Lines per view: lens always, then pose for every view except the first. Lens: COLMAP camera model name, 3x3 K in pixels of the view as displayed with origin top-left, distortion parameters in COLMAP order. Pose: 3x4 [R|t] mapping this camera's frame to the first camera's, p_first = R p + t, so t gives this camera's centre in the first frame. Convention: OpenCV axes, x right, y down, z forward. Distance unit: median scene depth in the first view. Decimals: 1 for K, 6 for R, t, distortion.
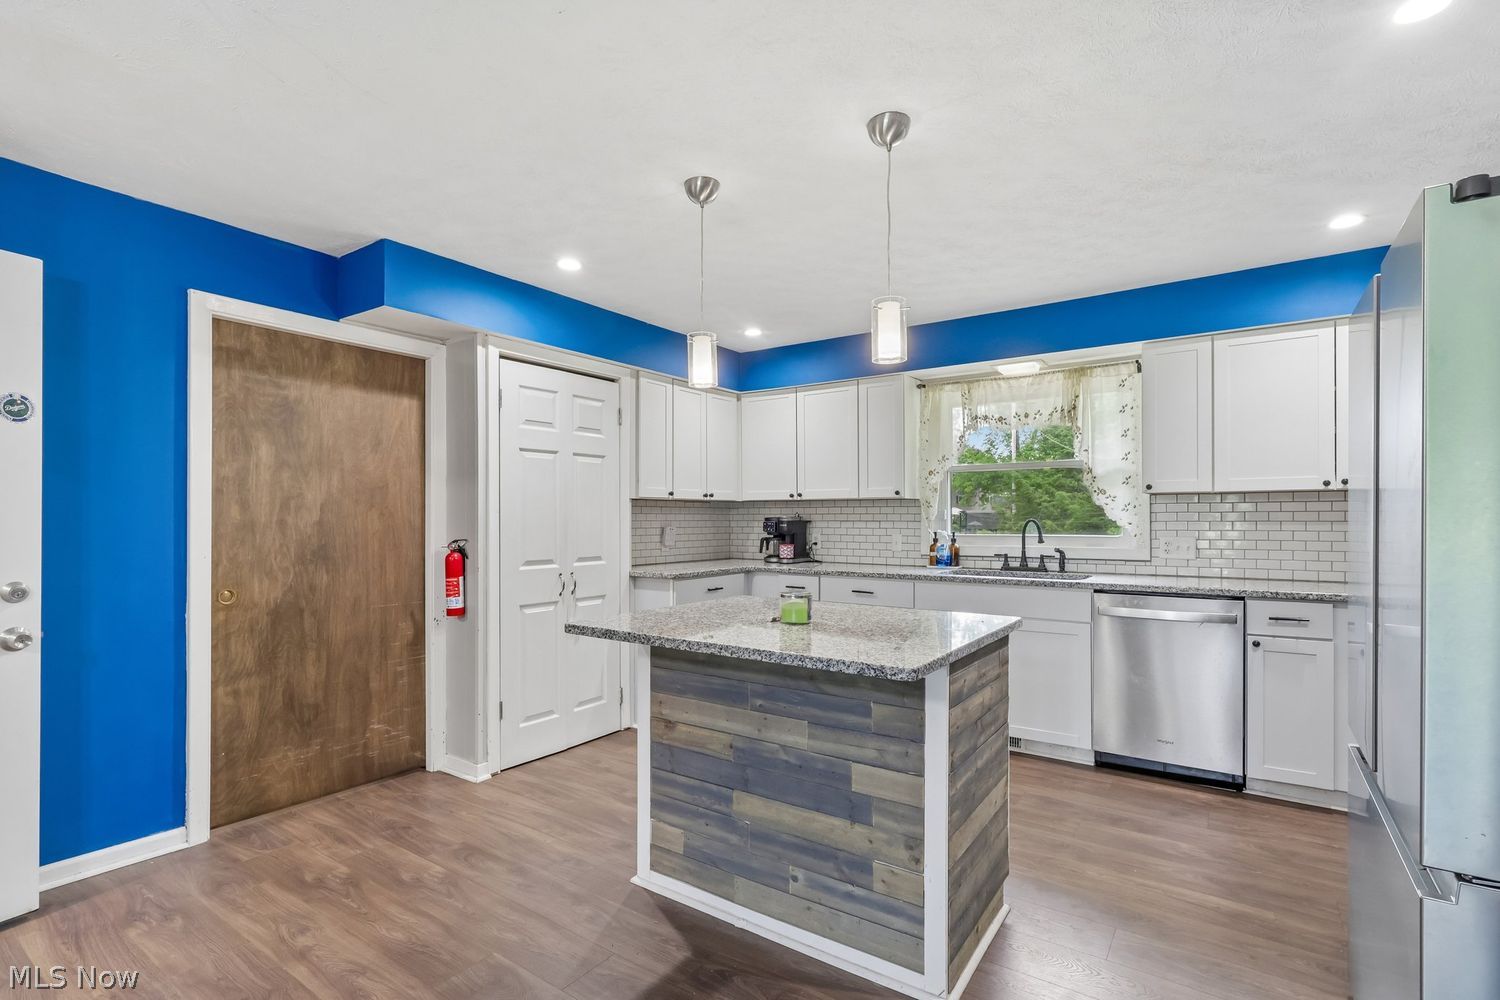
lens RADIAL K [[705.7, 0, 754.2], [0, 705.7, 514.7], [0, 0, 1]] dist [-0.001828, 0.000020]
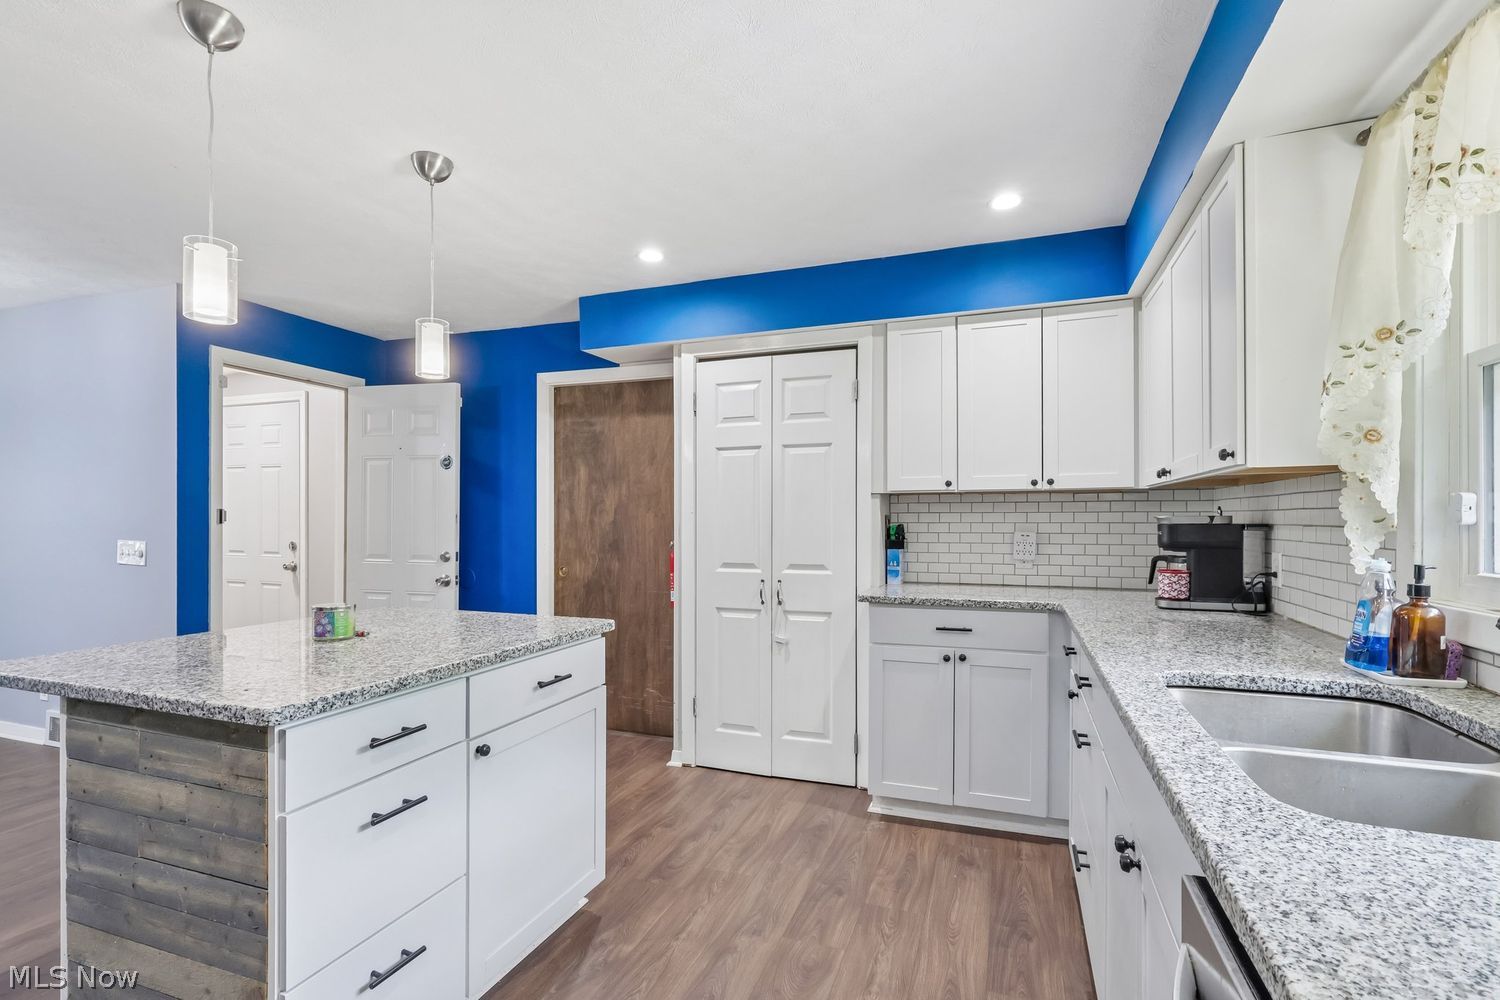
lens RADIAL K [[705.7, 0, 754.2], [0, 705.7, 514.7], [0, 0, 1]] dist [-0.001828, 0.000020]
pose [[0.255877, -0.004726, -0.966698, 0.731956], [0.005831, 0.999977, -0.003345, 0.002974], [0.966692, -0.004781, 0.255899, 0.920592]]
